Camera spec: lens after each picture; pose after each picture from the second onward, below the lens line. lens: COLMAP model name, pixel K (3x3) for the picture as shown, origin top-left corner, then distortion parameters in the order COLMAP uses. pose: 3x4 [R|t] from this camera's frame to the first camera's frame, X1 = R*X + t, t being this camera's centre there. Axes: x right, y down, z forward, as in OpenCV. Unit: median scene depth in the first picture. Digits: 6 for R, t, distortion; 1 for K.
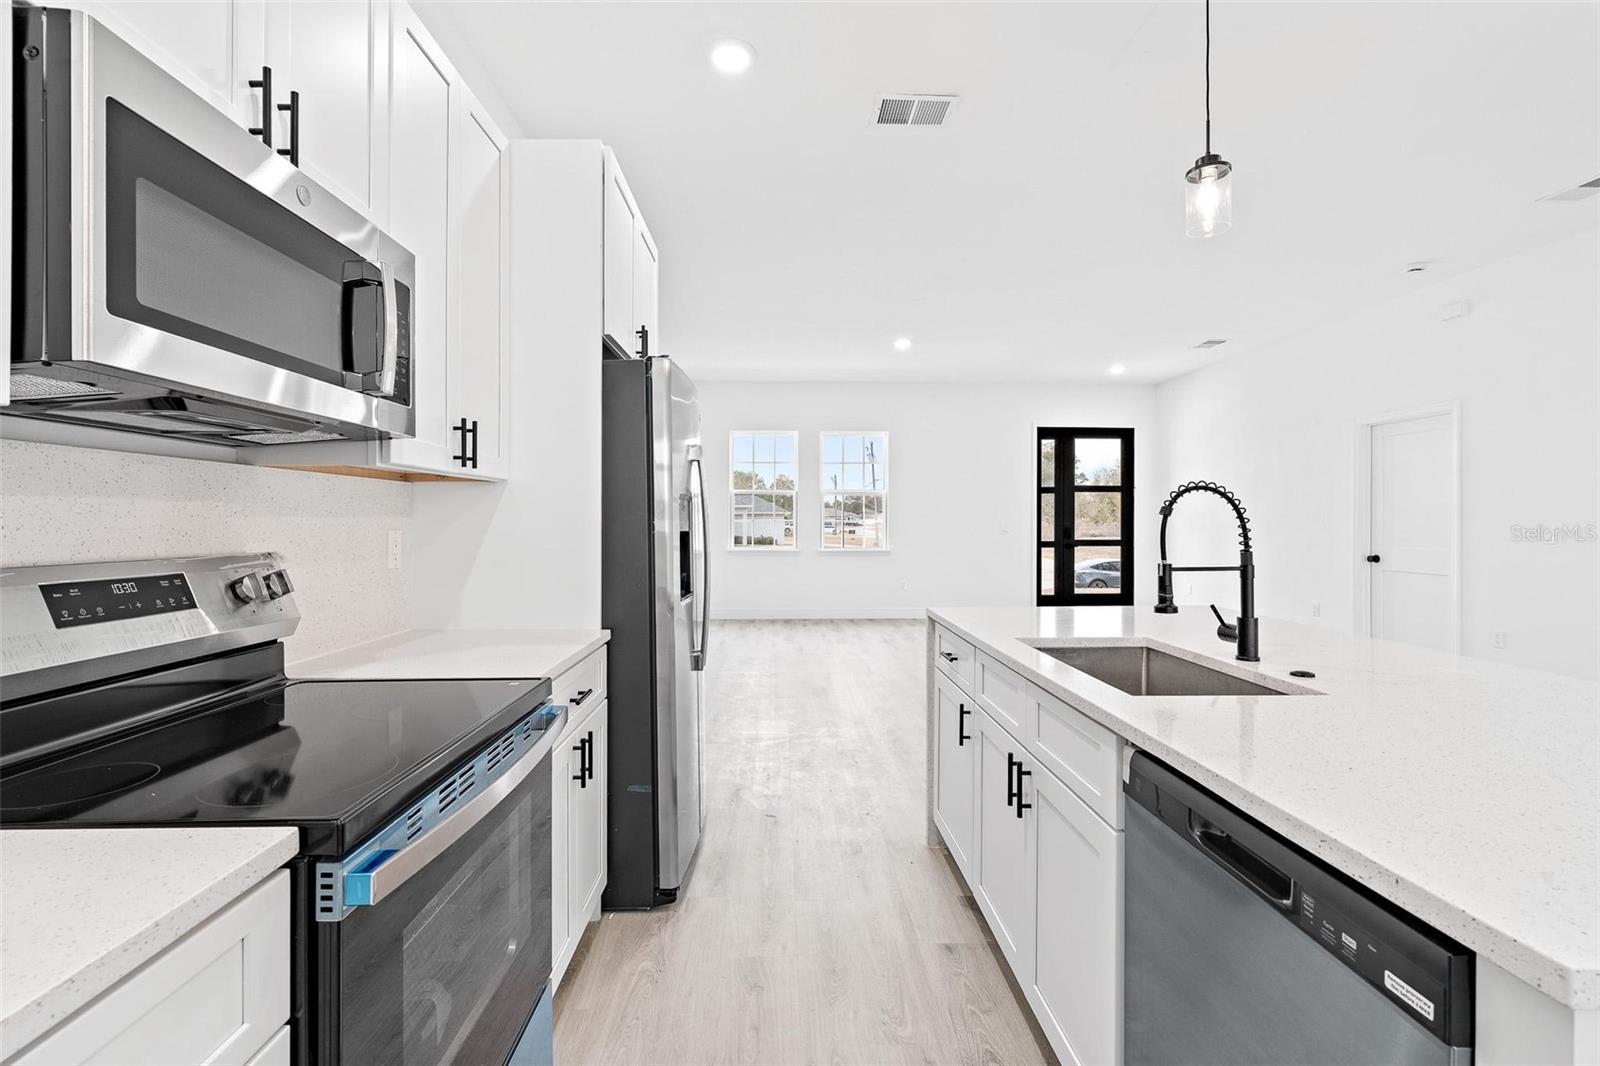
lens RADIAL K [[740.8, 0, 798.5], [0, 740.8, 516.2], [0, 0, 1]] dist [-0.003204, -0.000246]
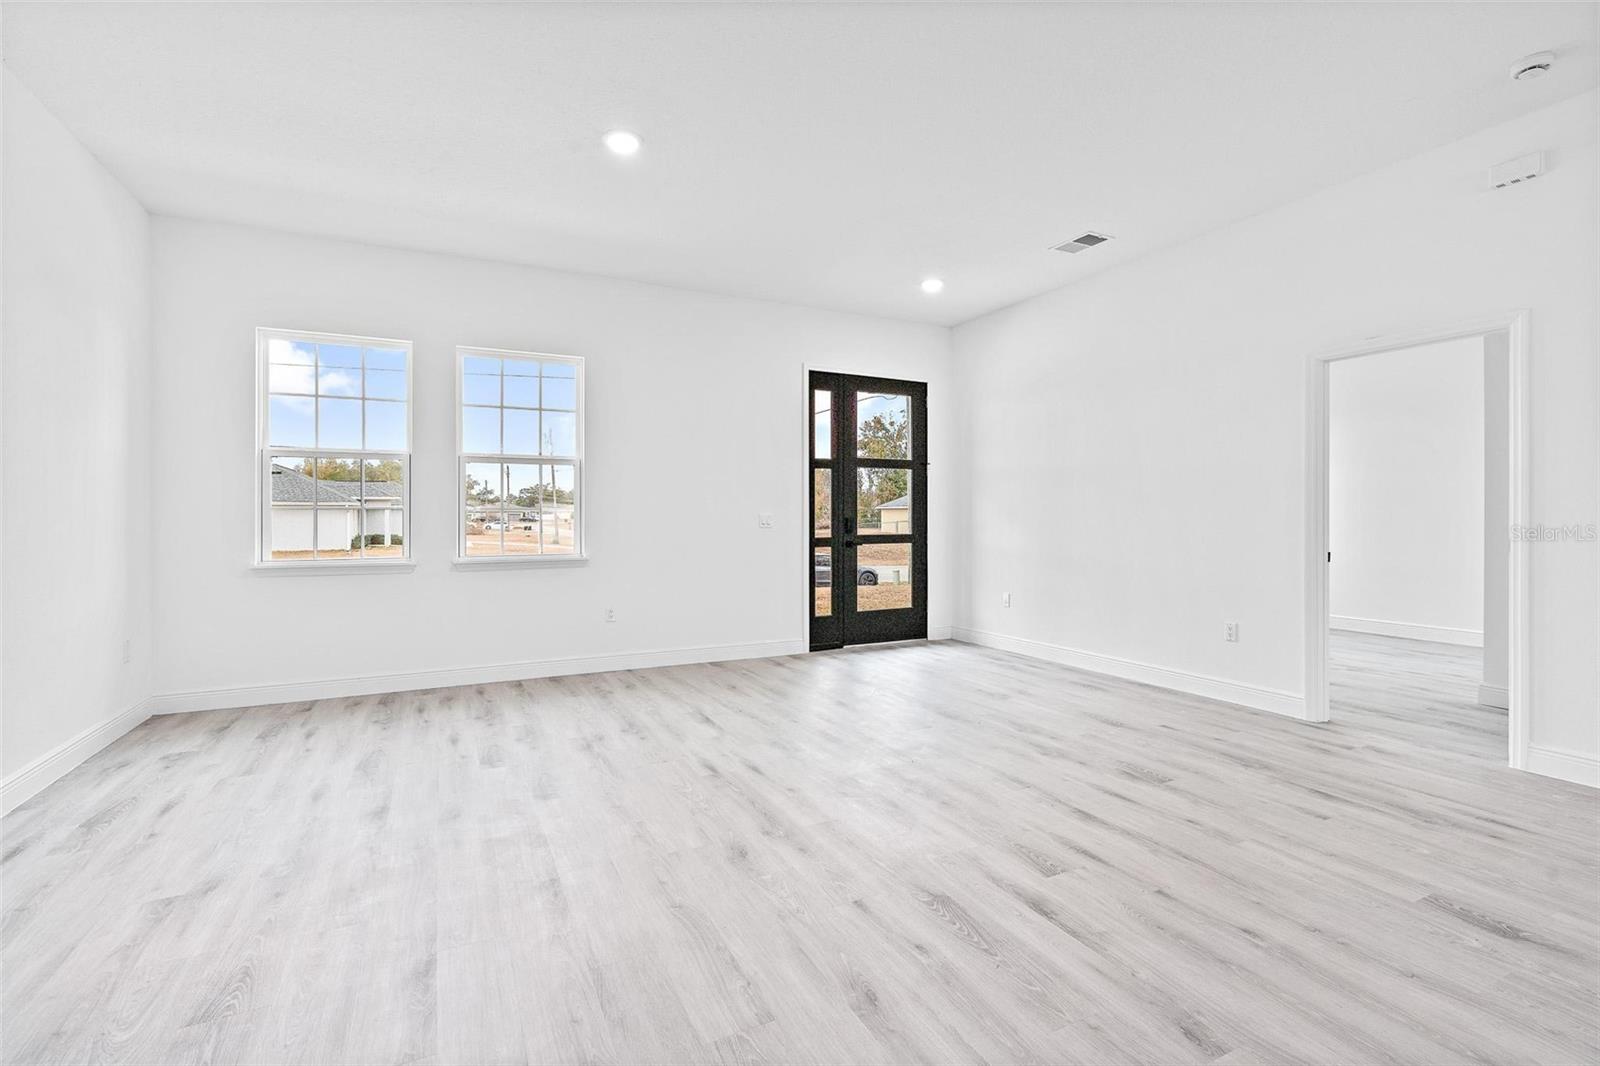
lens RADIAL K [[740.8, 0, 798.5], [0, 740.8, 516.2], [0, 0, 1]] dist [-0.003204, -0.000246]
pose [[0.912003, -0.004142, 0.410162, 0.033837], [0.001519, 0.999976, 0.006723, 0.008798], [-0.410180, -0.005508, 0.911988, 0.381406]]
